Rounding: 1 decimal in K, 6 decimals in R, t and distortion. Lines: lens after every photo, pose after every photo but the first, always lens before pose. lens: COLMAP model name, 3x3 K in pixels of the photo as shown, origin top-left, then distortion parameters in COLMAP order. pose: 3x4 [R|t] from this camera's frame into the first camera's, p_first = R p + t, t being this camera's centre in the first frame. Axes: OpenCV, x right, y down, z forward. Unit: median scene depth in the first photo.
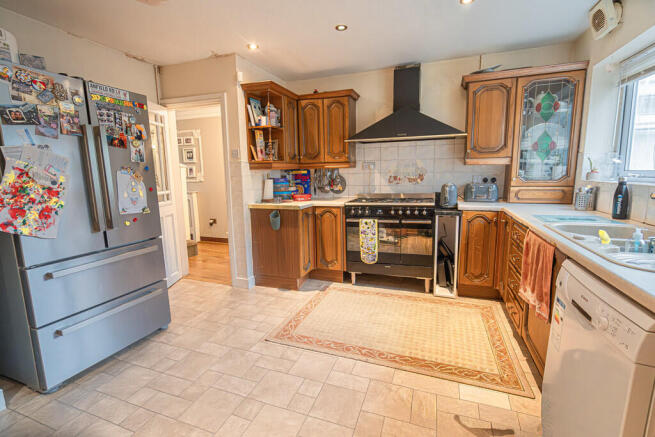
lens RADIAL K [[298.4, 0, 326.5], [0, 298.4, 216.7], [0, 0, 1]] dist [0.000091, 0.001756]
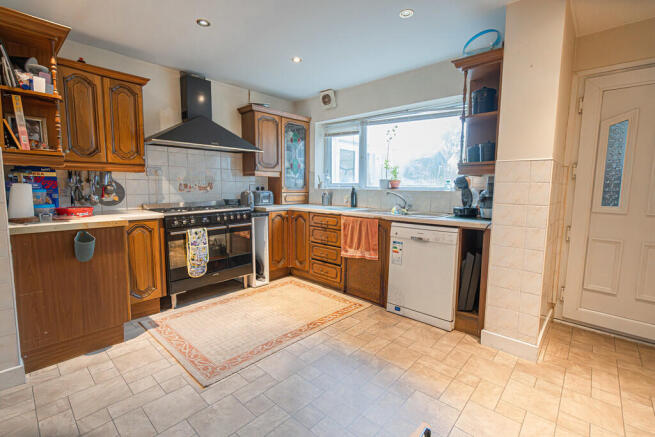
lens RADIAL K [[298.4, 0, 326.2], [0, 298.4, 217.4], [0, 0, 1]] dist [0.000091, 0.001756]
pose [[0.376034, -0.076365, 0.923454, -0.560567], [0.121043, 0.992107, 0.032753, -0.007984], [-0.918666, 0.099462, 0.382309, 0.269123]]
